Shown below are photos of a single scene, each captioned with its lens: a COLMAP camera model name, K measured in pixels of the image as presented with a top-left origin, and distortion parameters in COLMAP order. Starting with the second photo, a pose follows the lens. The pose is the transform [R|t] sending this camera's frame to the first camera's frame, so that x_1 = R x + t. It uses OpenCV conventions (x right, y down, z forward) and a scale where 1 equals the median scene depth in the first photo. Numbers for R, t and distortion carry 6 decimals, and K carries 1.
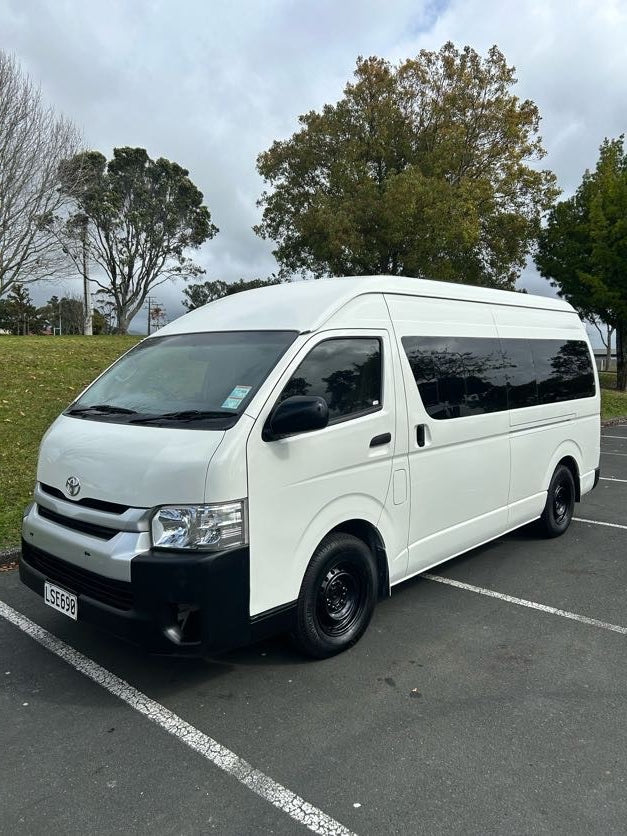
lens RADIAL K [[630.5, 0, 313.5], [0, 630.5, 418.0], [0, 0, 1]] dist [0.006820, 0.003123]
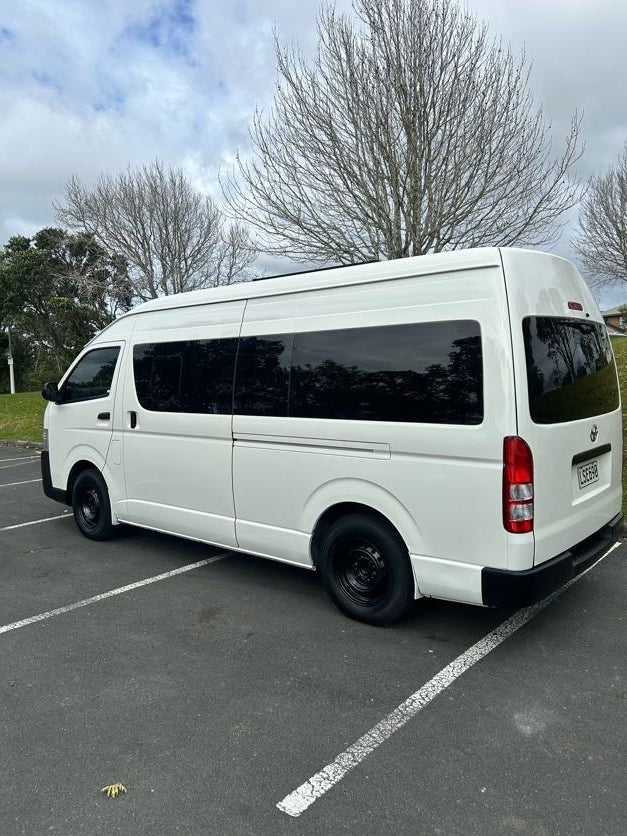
lens RADIAL K [[630.5, 0, 313.5], [0, 630.5, 418.0], [0, 0, 1]] dist [0.006820, 0.003123]
pose [[0.028910, 0.090698, -0.995459, 1.551584], [-0.058513, 0.994321, 0.088895, -0.119116], [0.997868, 0.055678, 0.034052, 1.384159]]
